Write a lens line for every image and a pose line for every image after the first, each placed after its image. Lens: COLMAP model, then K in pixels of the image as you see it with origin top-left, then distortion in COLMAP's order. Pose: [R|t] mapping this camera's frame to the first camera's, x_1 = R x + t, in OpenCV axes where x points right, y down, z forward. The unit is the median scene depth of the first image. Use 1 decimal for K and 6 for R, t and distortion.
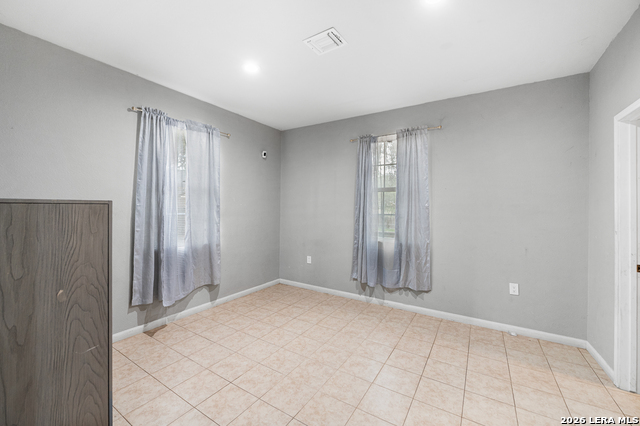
lens RADIAL K [[261.1, 0, 311.1], [0, 261.1, 209.8], [0, 0, 1]] dist [-0.011953, -0.000050]
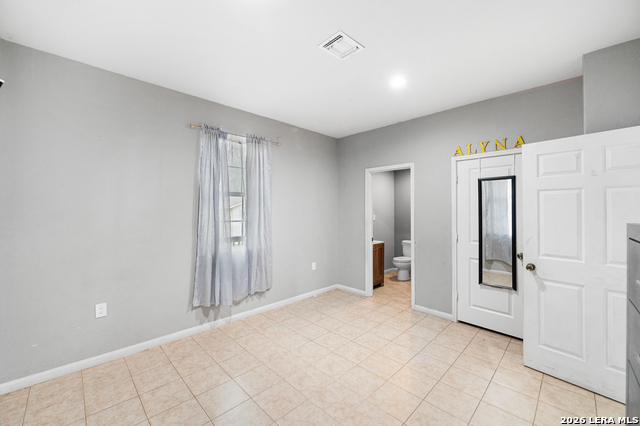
lens RADIAL K [[261.1, 0, 311.1], [0, 261.1, 209.8], [0, 0, 1]] dist [-0.011953, -0.000050]
pose [[0.214782, -0.011932, 0.976589, -0.609380], [0.009709, 0.999902, 0.010081, -0.032747], [-0.976614, 0.007316, 0.214877, 0.604180]]
